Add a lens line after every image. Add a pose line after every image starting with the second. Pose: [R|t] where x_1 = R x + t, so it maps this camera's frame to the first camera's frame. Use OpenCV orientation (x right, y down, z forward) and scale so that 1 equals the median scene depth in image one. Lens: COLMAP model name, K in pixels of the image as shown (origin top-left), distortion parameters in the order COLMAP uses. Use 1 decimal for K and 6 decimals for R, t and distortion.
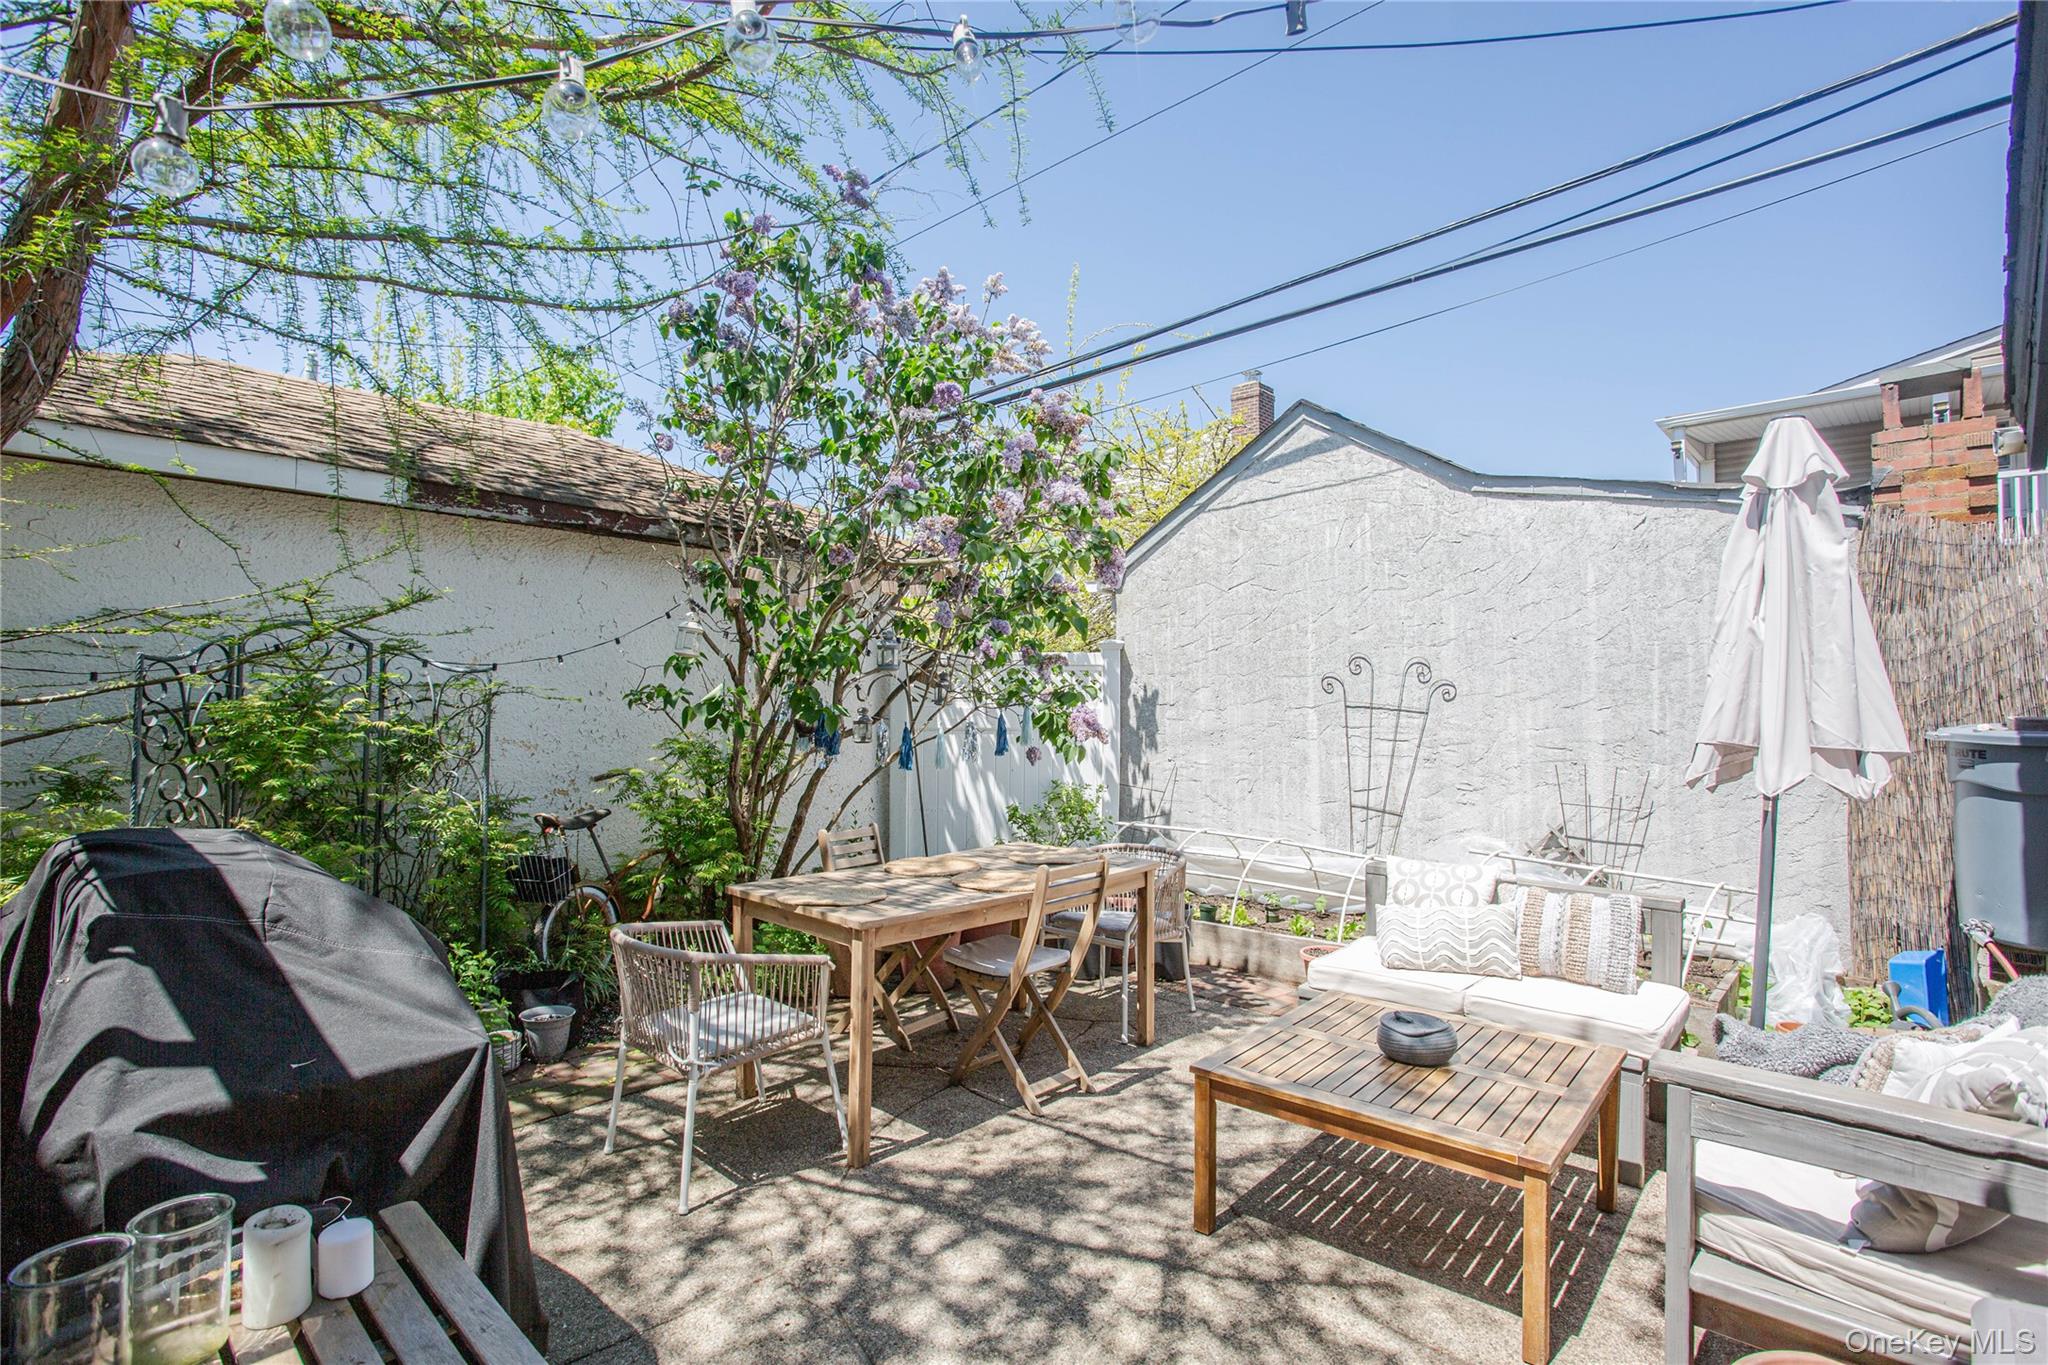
lens RADIAL K [[992.0, 0, 1031.0], [0, 992.0, 676.8], [0, 0, 1]] dist [-0.068574, 0.026997]
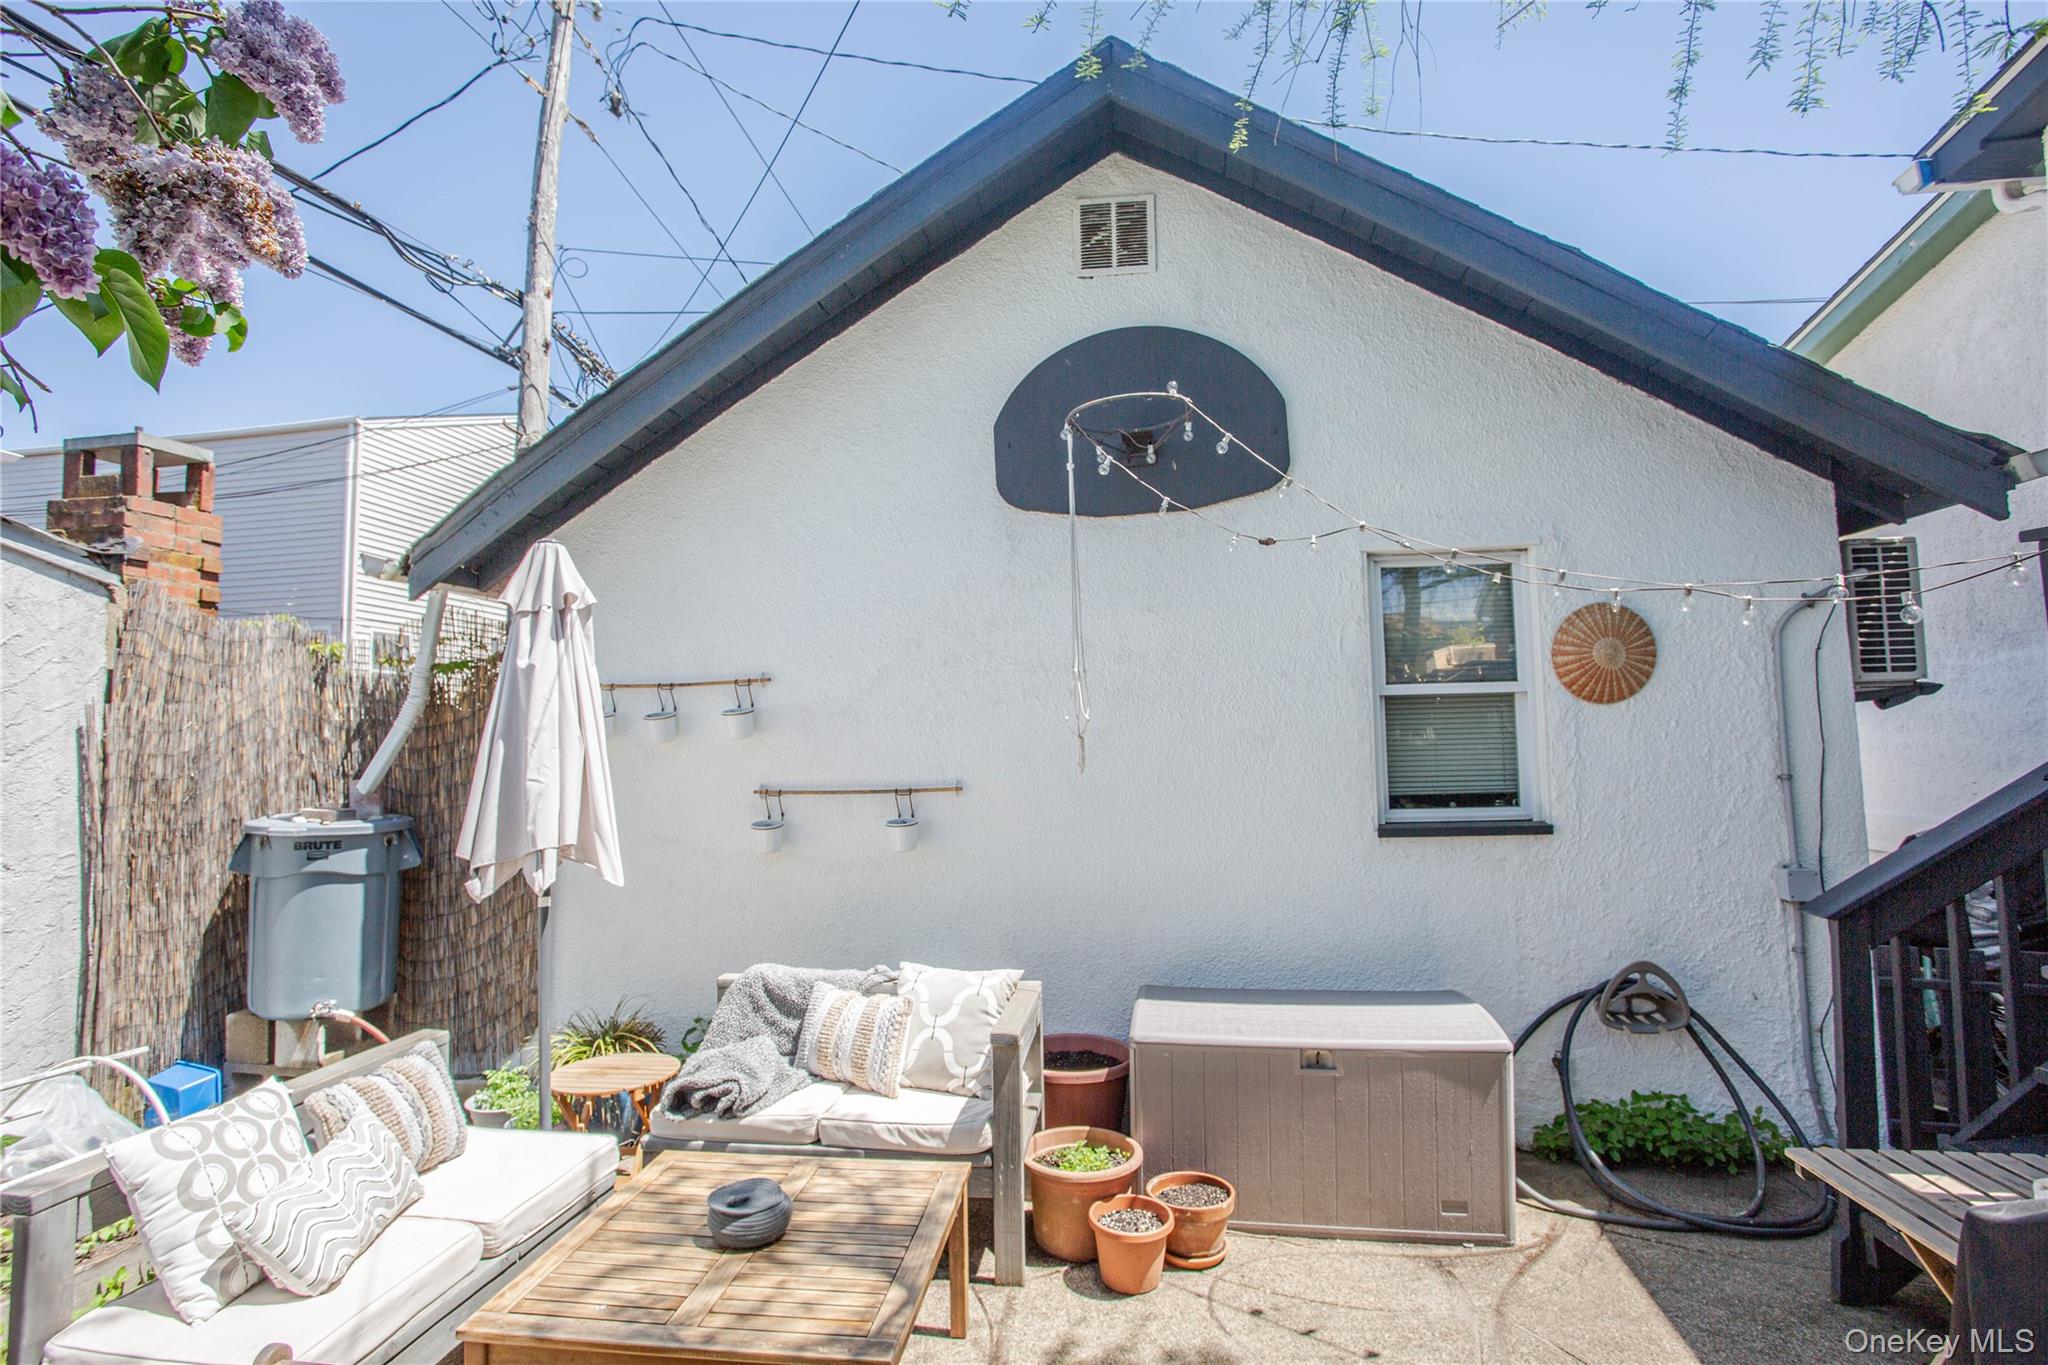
lens RADIAL K [[992.0, 0, 1013.8], [0, 992.0, 679.4], [0, 0, 1]] dist [-0.068574, 0.026997]
pose [[-0.558056, 0.056451, 0.827881, -0.321153], [-0.002601, 0.997559, -0.069775, -0.029447], [-0.829799, -0.041091, -0.556547, 0.886910]]
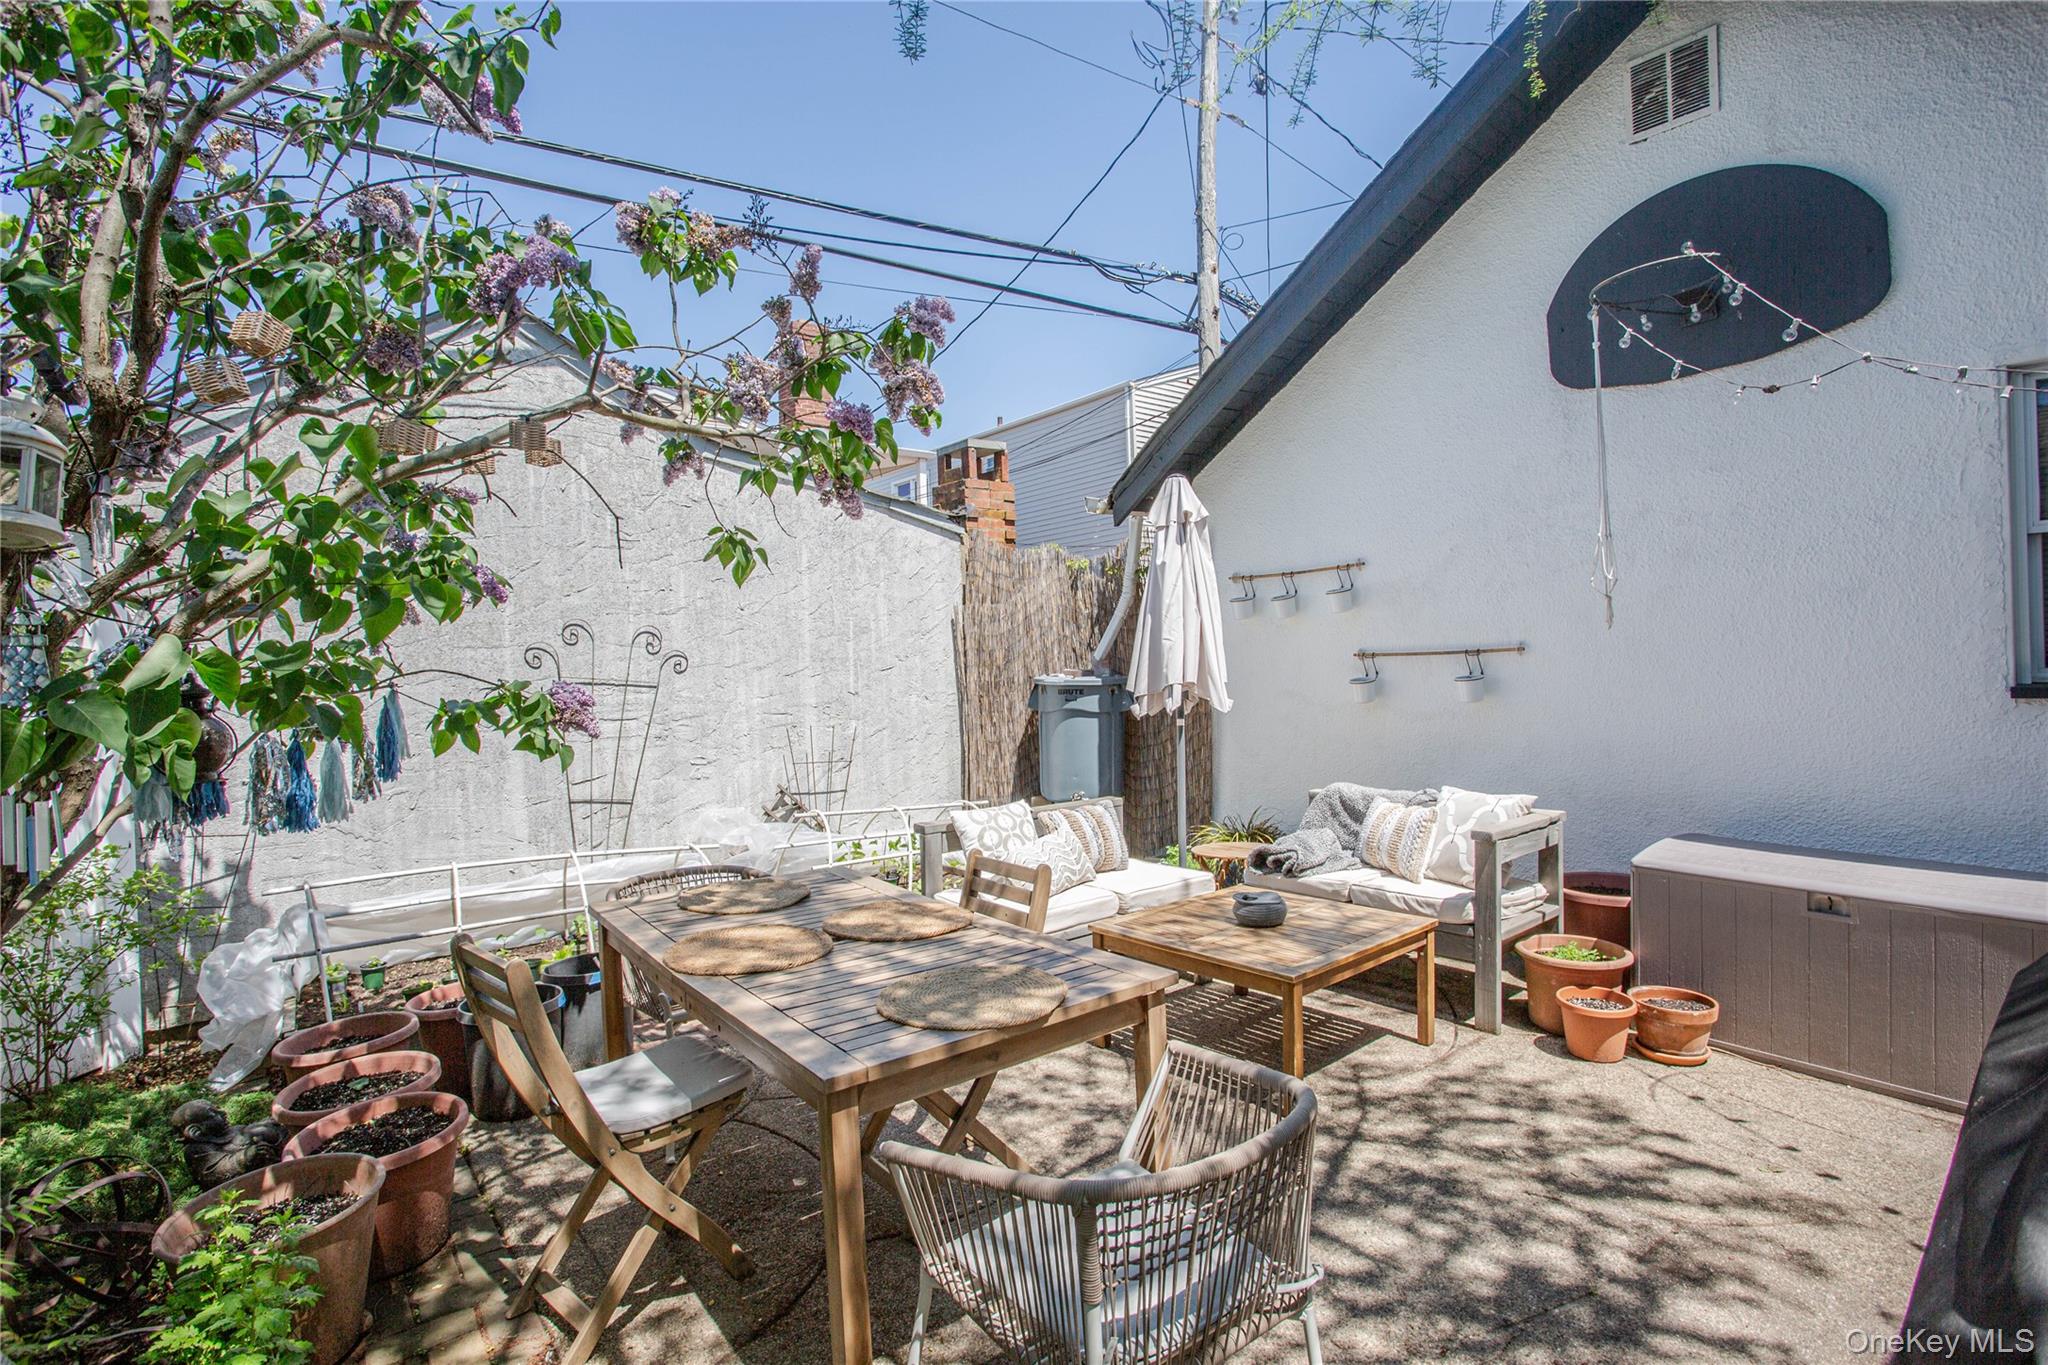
lens RADIAL K [[992.0, 0, 1021.2], [0, 992.0, 689.7], [0, 0, 1]] dist [-0.068574, 0.026997]
pose [[0.157010, -0.036344, 0.986928, -0.661383], [0.009666, 0.999331, 0.035263, 0.014851], [-0.987550, 0.004003, 0.157256, 0.751905]]
